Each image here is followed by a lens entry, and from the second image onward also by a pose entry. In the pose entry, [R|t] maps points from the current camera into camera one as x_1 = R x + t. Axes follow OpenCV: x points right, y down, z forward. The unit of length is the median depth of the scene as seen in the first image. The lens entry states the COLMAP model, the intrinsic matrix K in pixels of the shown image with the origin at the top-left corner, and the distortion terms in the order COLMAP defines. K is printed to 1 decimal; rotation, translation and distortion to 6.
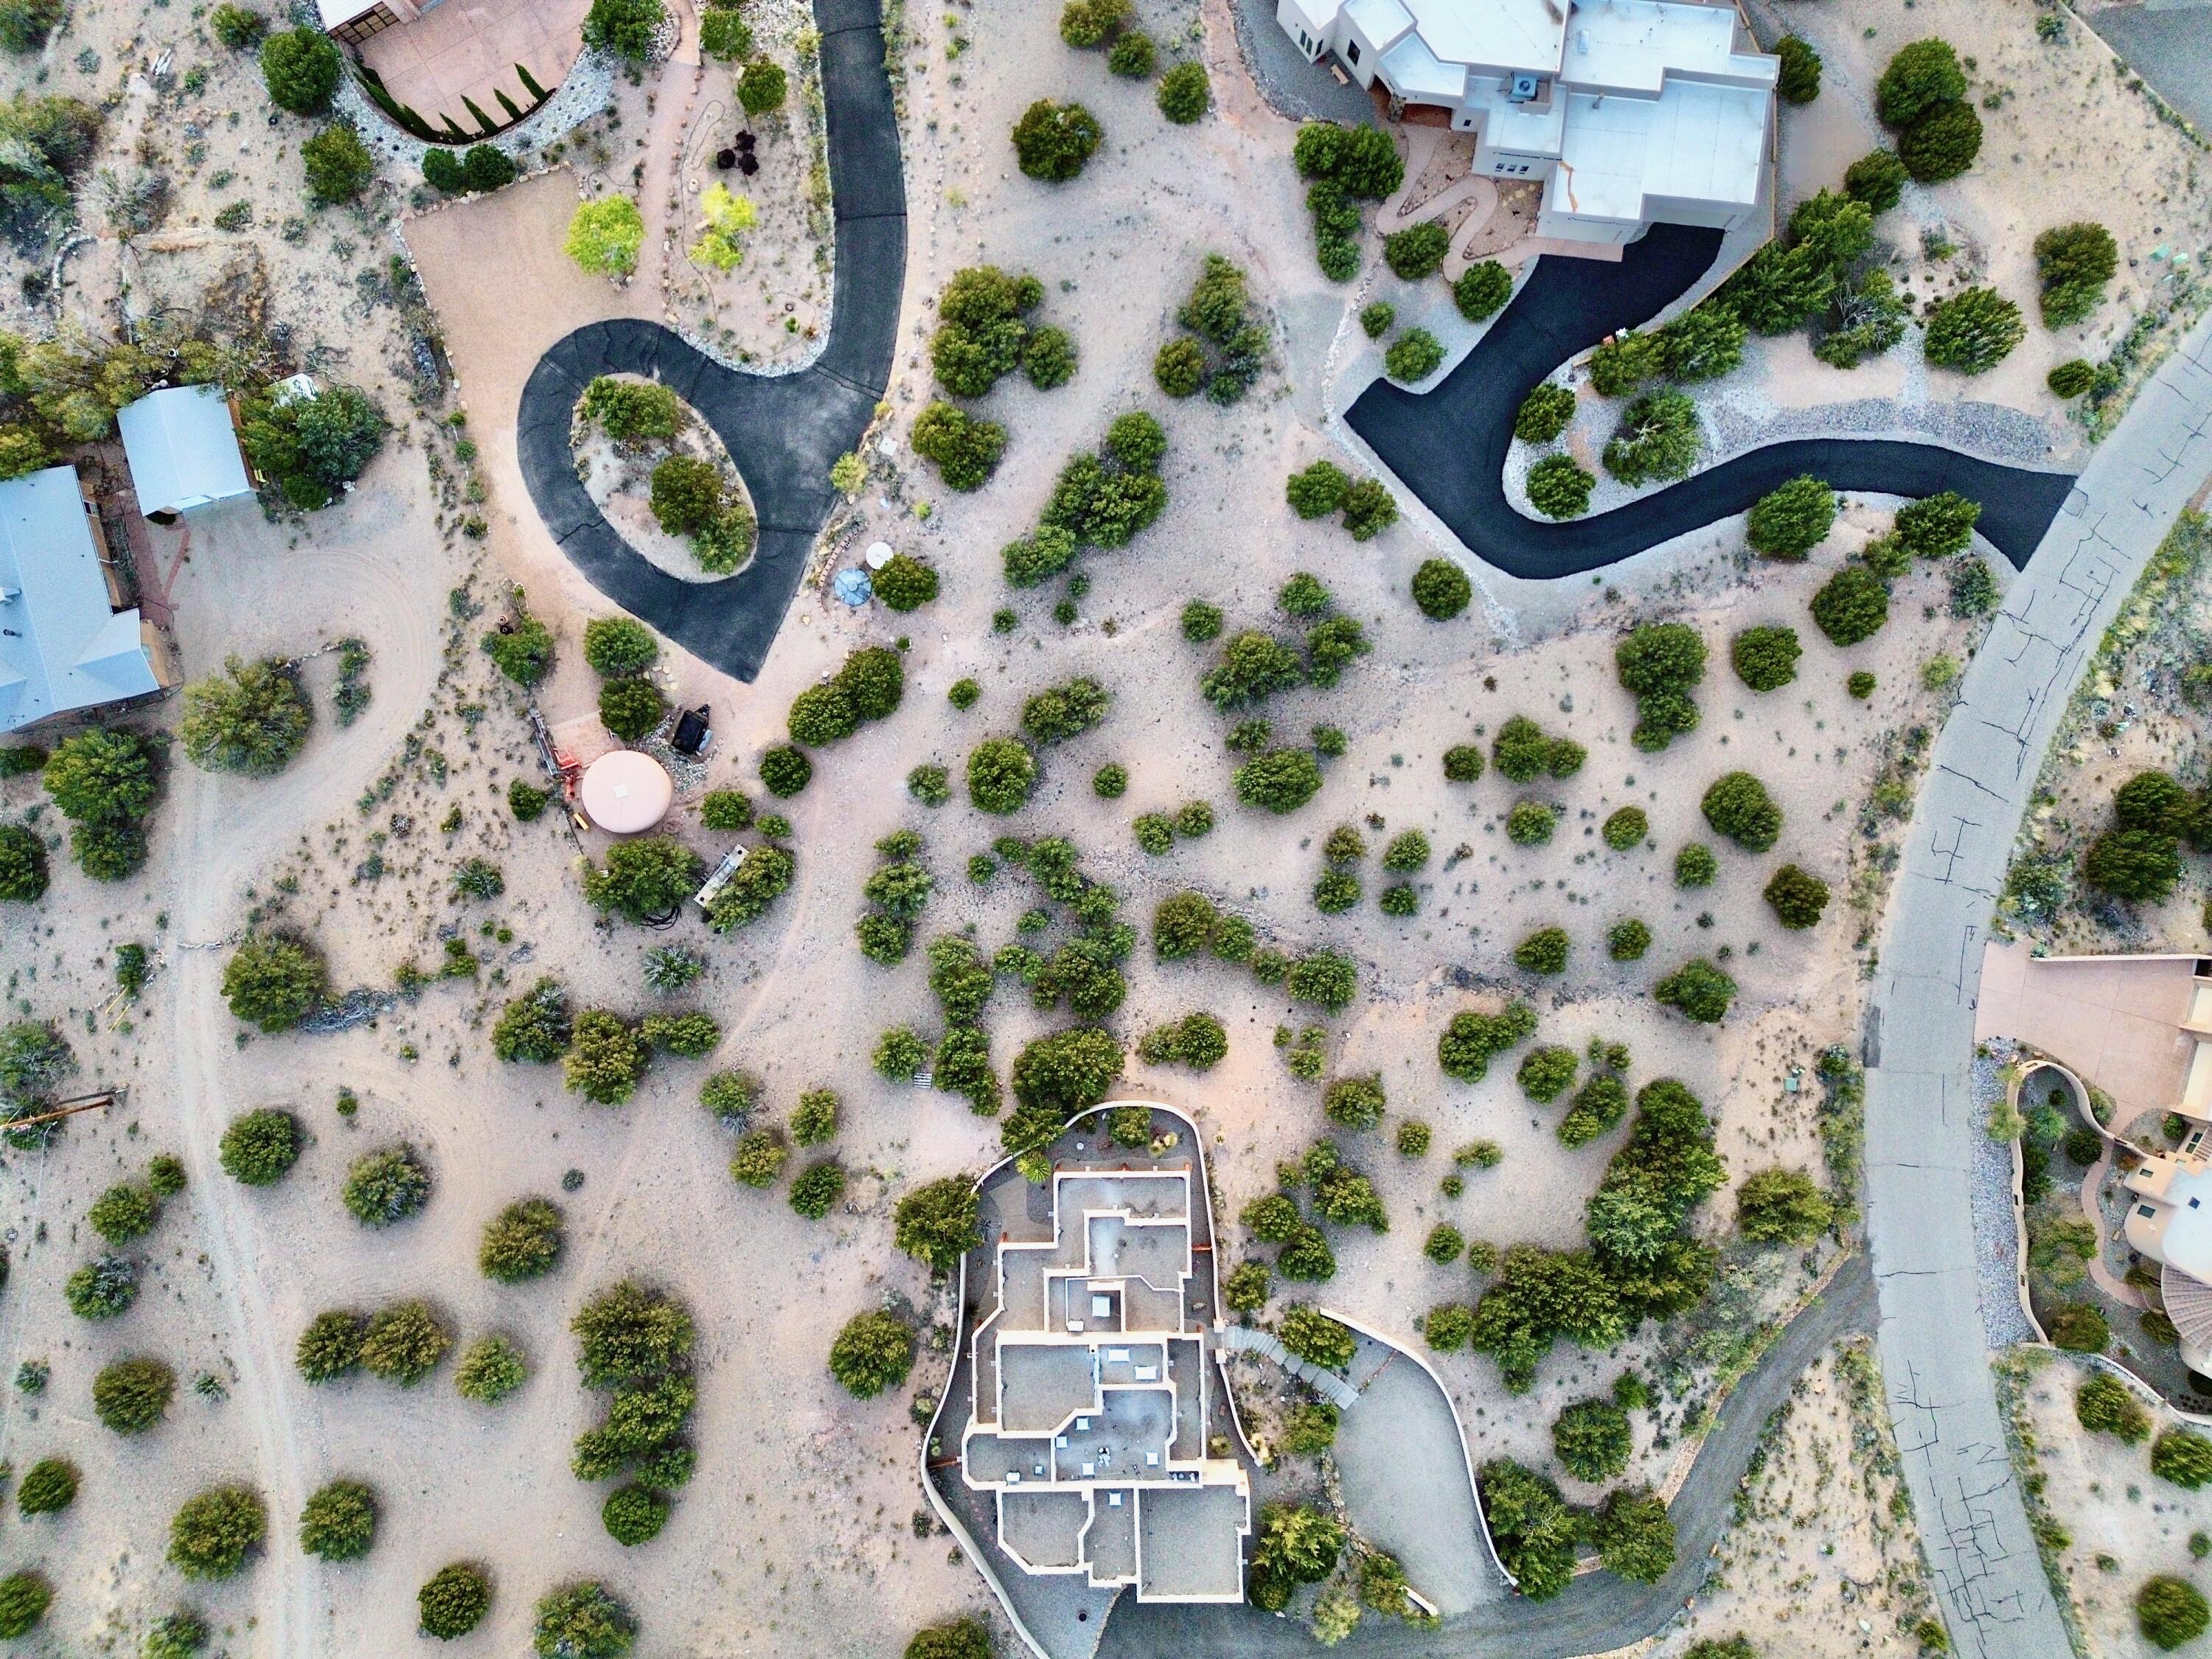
lens RADIAL K [[1559.0, 0, 1101.7], [0, 1559.0, 826.6], [0, 0, 1]] dist [0.076791, -0.077707]
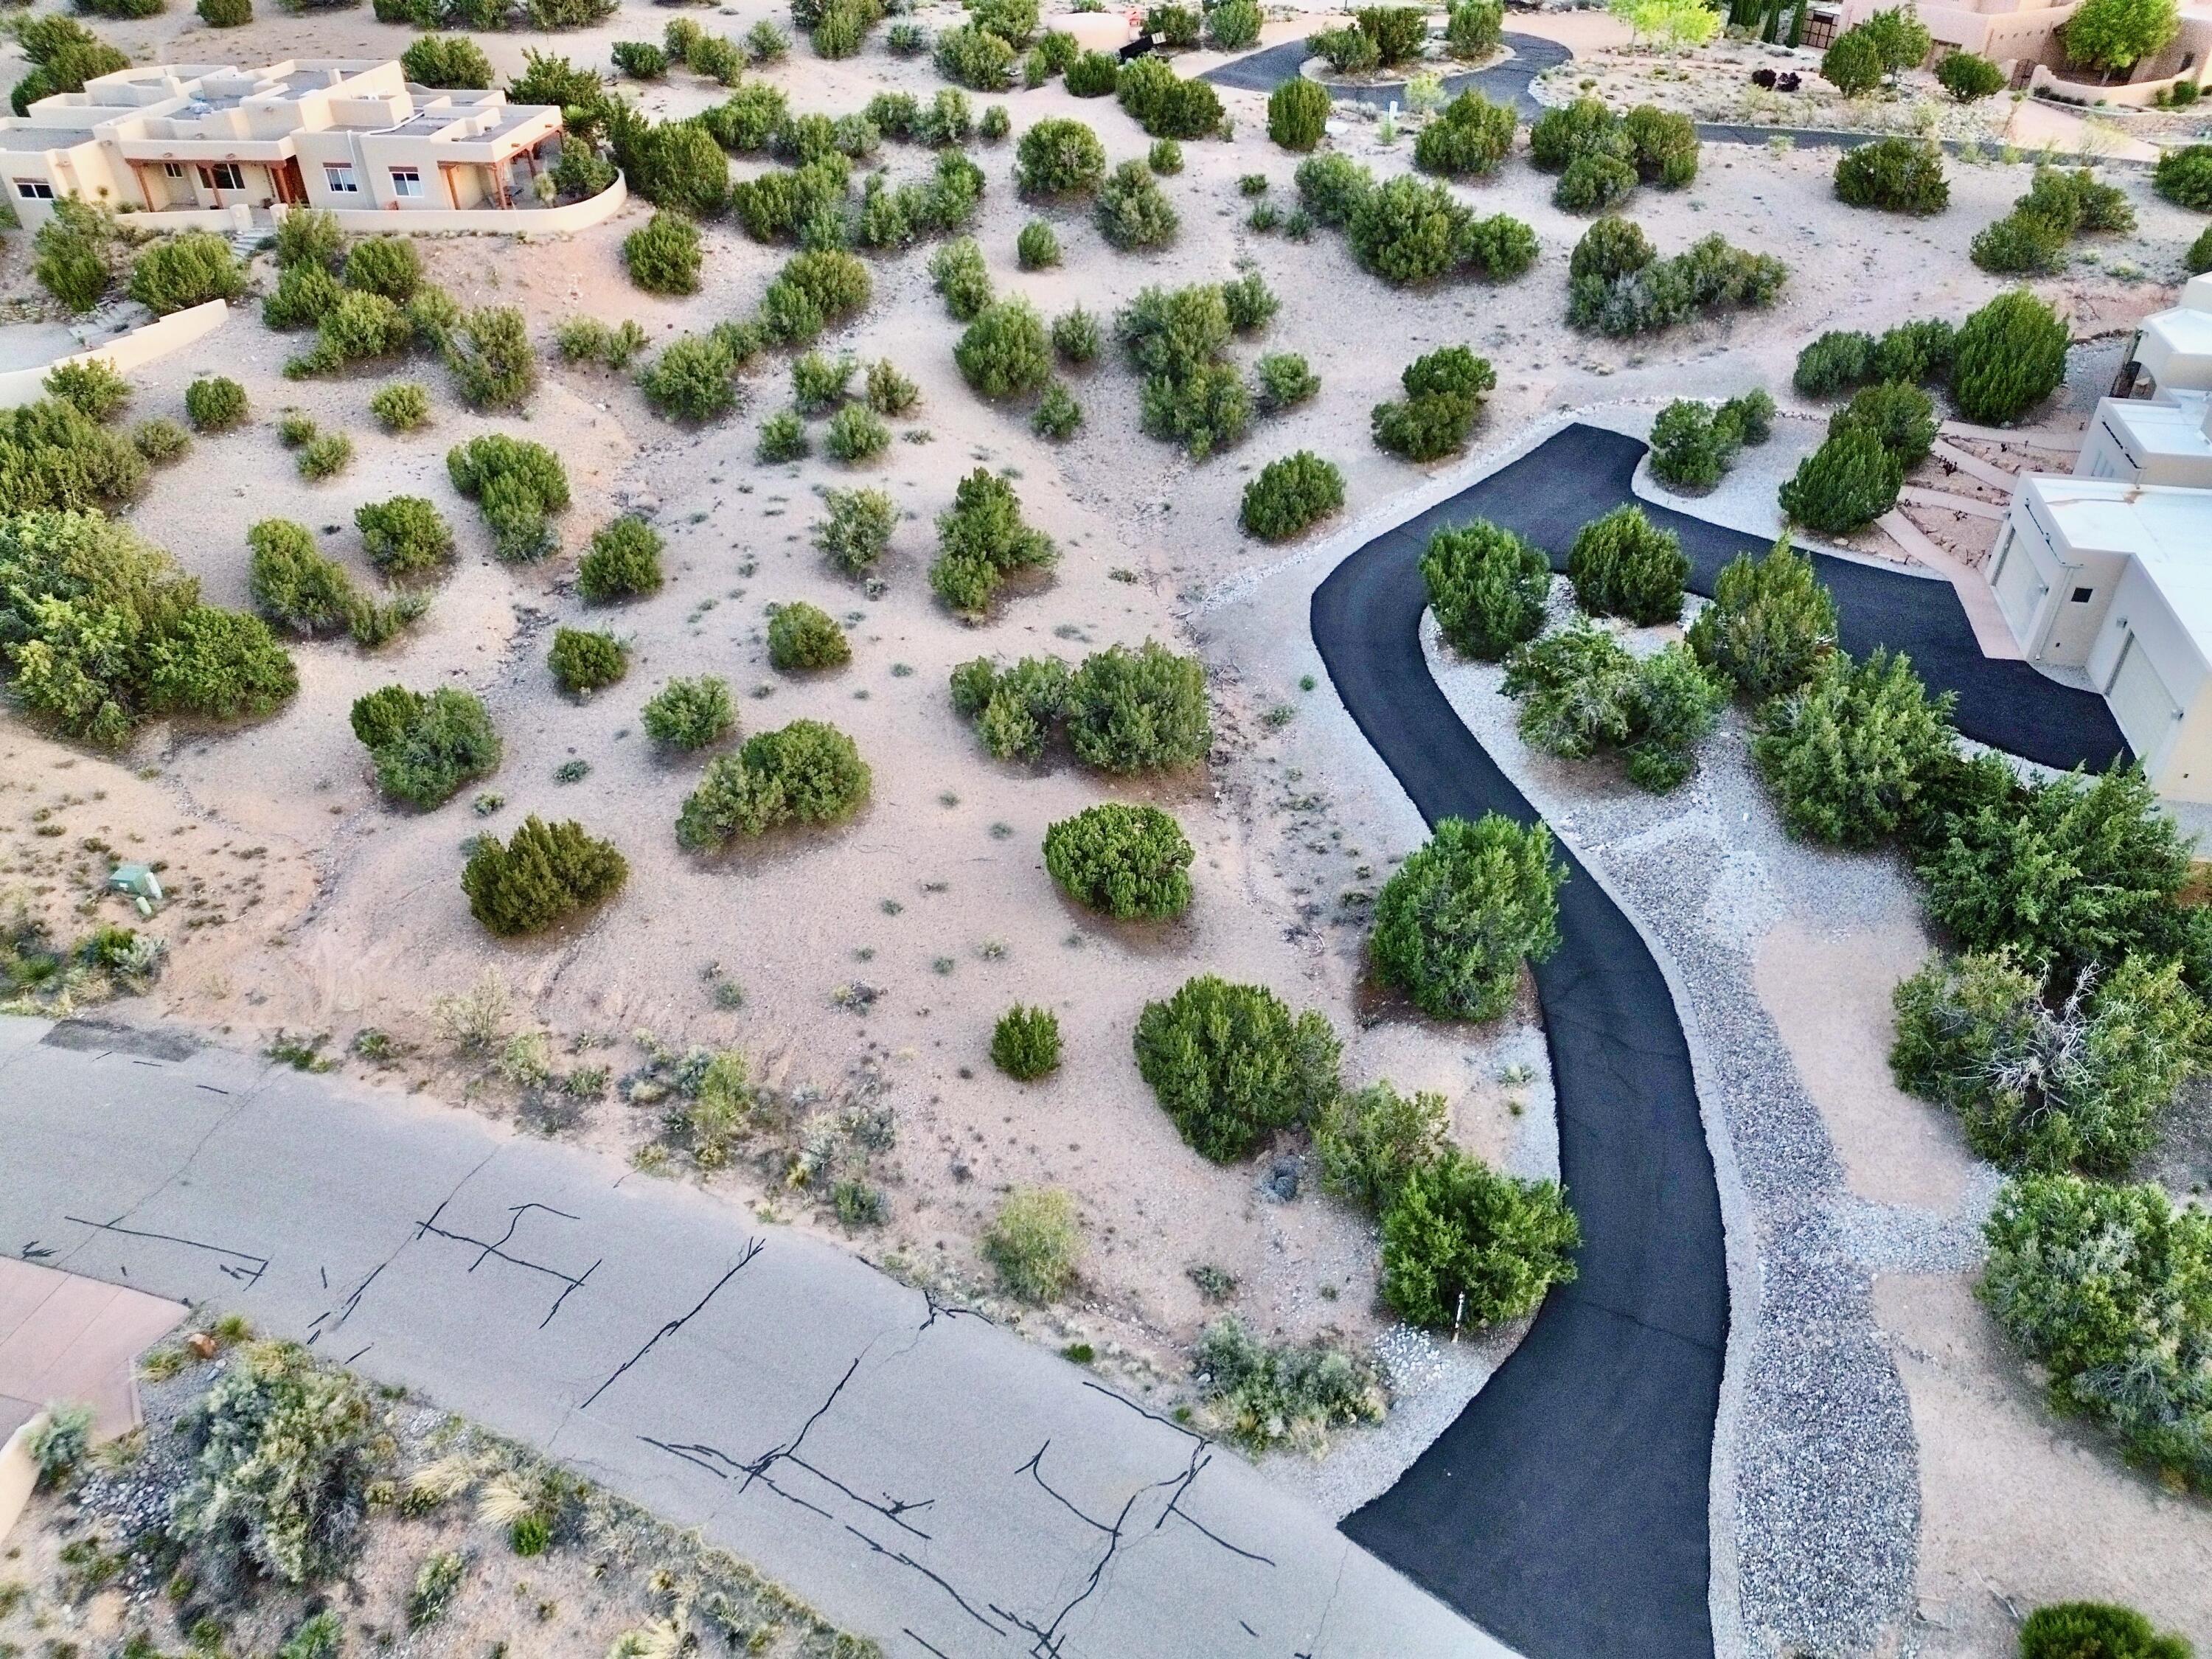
lens RADIAL K [[1559.0, 0, 1101.7], [0, 1559.0, 826.6], [0, 0, 1]] dist [0.076791, -0.077707]
pose [[-0.105907, 0.603418, -0.790361, 0.762000], [-0.994208, -0.049659, 0.095309, -0.144108], [0.018263, 0.795877, 0.605183, 0.752519]]
